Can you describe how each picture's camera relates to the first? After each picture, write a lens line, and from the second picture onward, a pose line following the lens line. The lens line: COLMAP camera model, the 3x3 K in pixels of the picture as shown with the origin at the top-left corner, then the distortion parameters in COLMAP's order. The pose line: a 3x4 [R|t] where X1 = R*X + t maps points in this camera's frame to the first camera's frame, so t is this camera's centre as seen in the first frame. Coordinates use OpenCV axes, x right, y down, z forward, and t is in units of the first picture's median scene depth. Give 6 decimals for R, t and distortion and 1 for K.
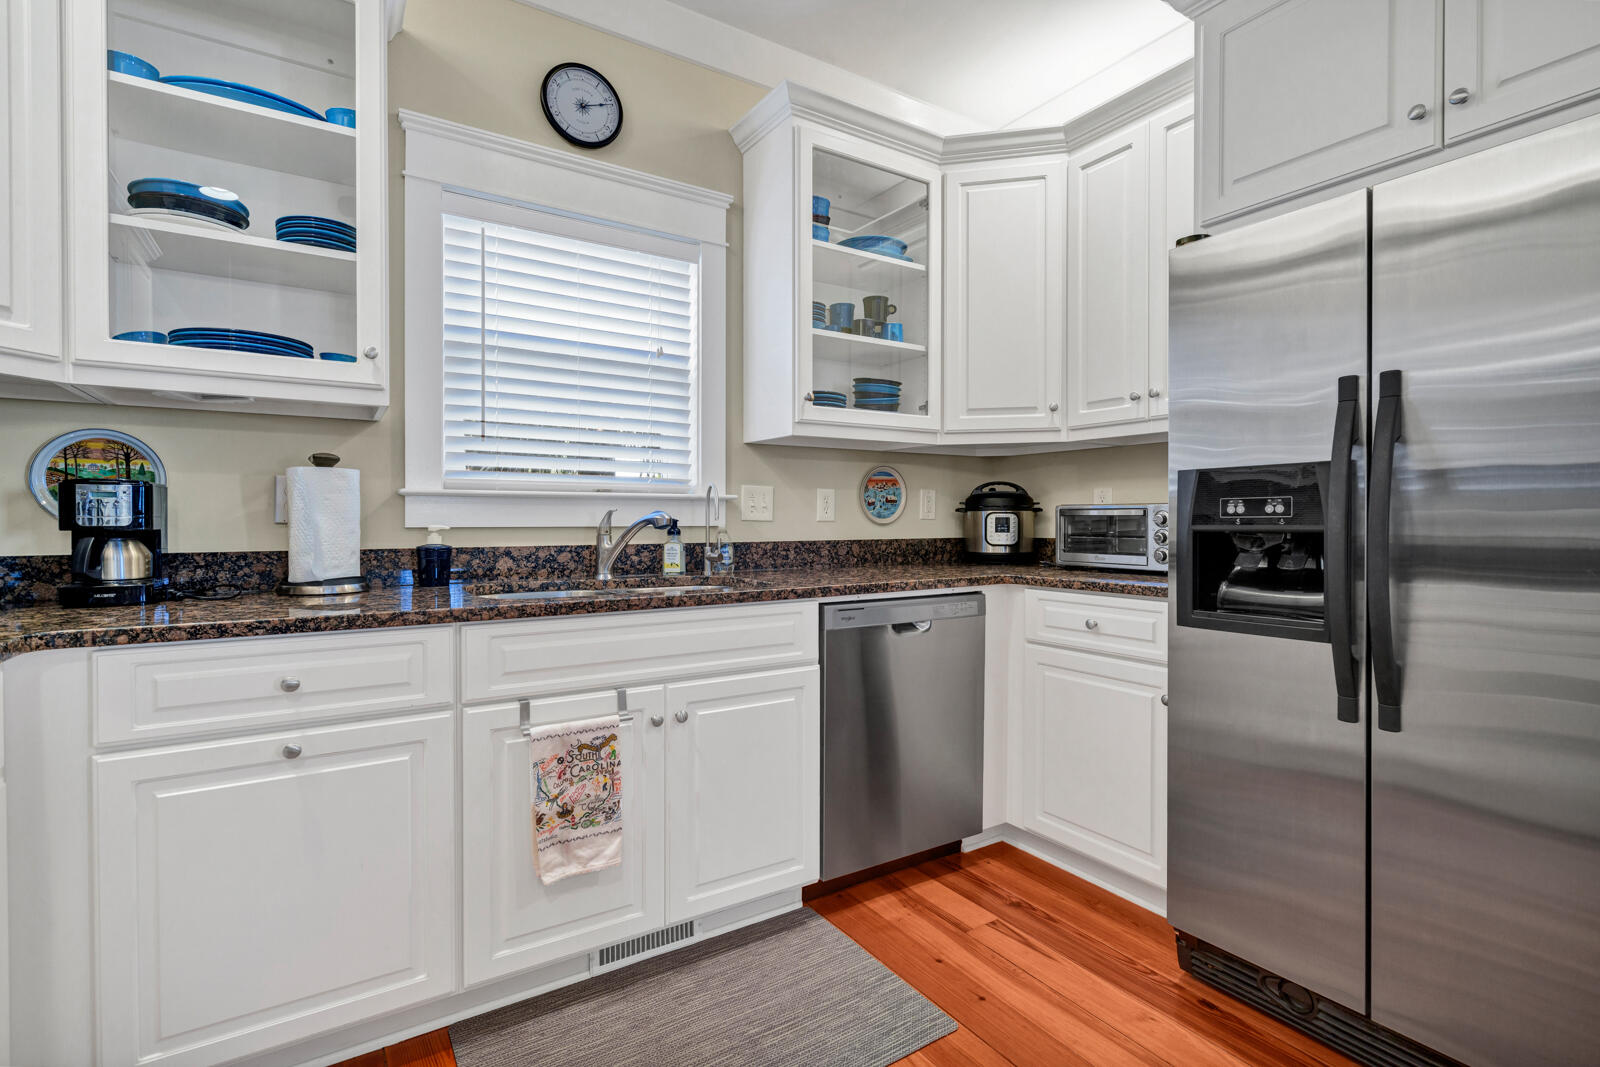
lens RADIAL K [[753.9, 0, 836.1], [0, 753.9, 518.9], [0, 0, 1]] dist [-0.001690, 0.000969]
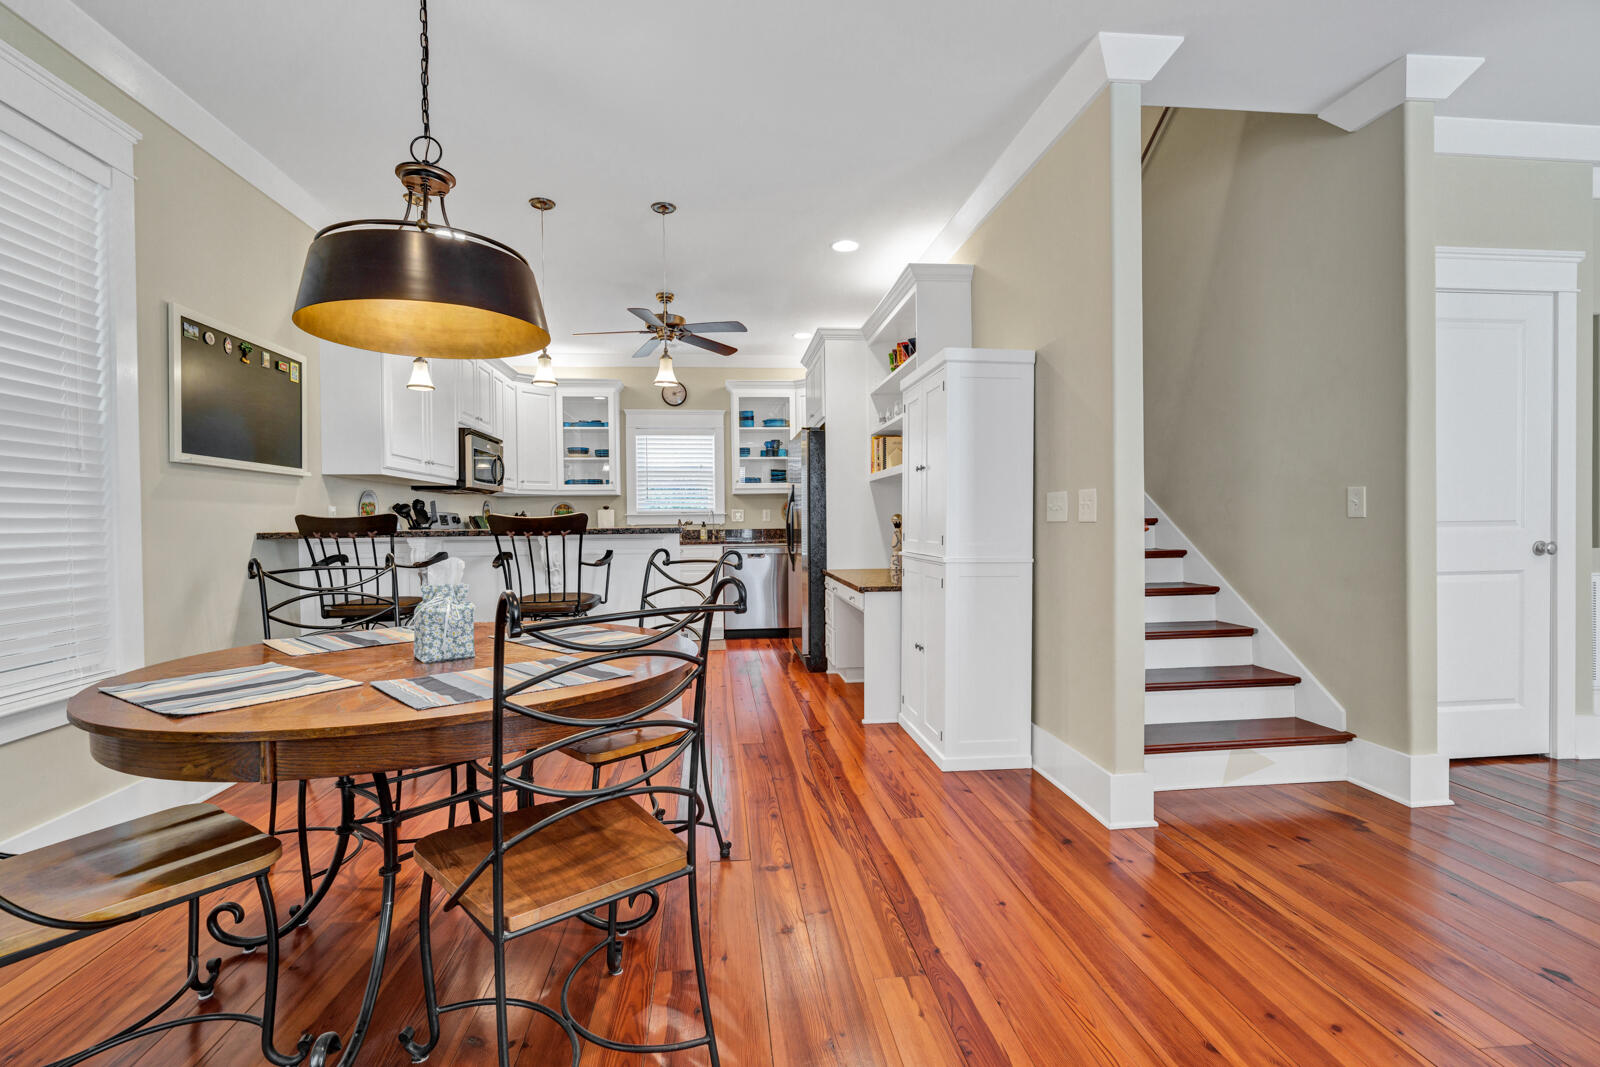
lens RADIAL K [[753.9, 0, 811.1], [0, 753.9, 527.3], [0, 0, 1]] dist [-0.001690, 0.000969]
pose [[0.894285, -0.007448, -0.447435, 1.846527], [0.011402, 0.999916, 0.006144, 0.010962], [0.447352, -0.010597, 0.894295, -1.849752]]
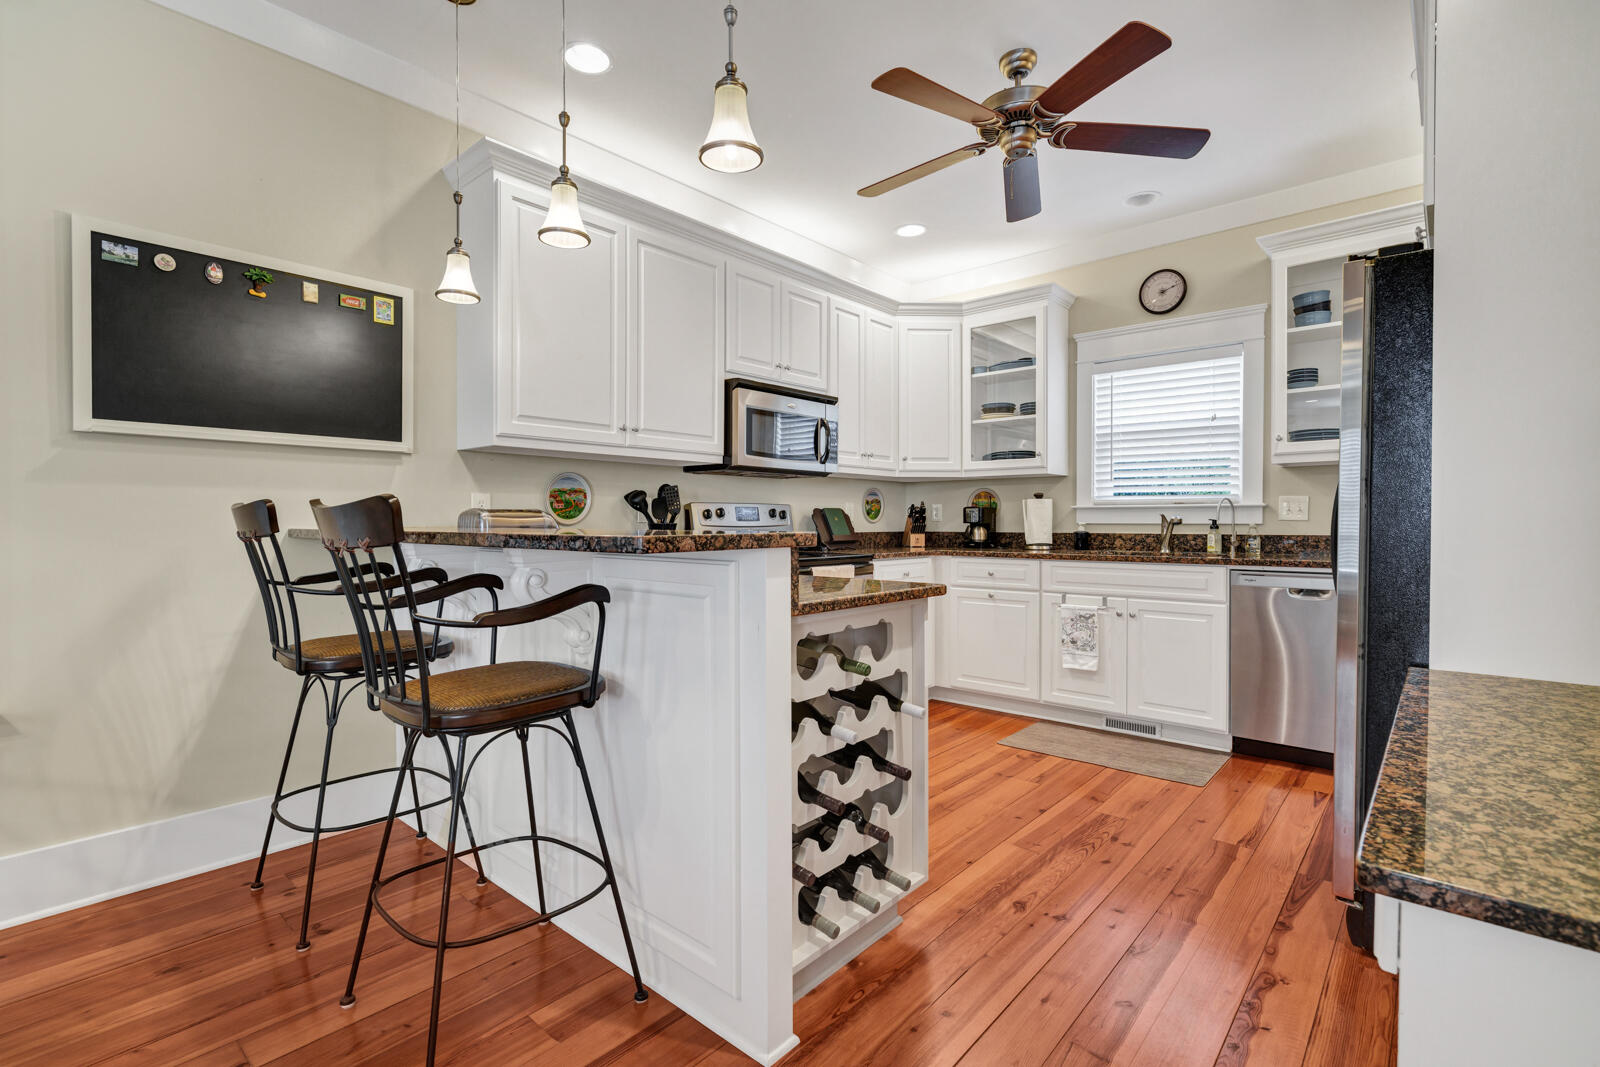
lens RADIAL K [[753.9, 0, 771.8], [0, 753.9, 526.1], [0, 0, 1]] dist [-0.001690, 0.000969]
pose [[0.236333, 0.005139, -0.971659, 1.373071], [-0.000955, 0.999987, 0.005056, 0.009020], [0.971672, -0.000267, 0.236335, -0.391165]]
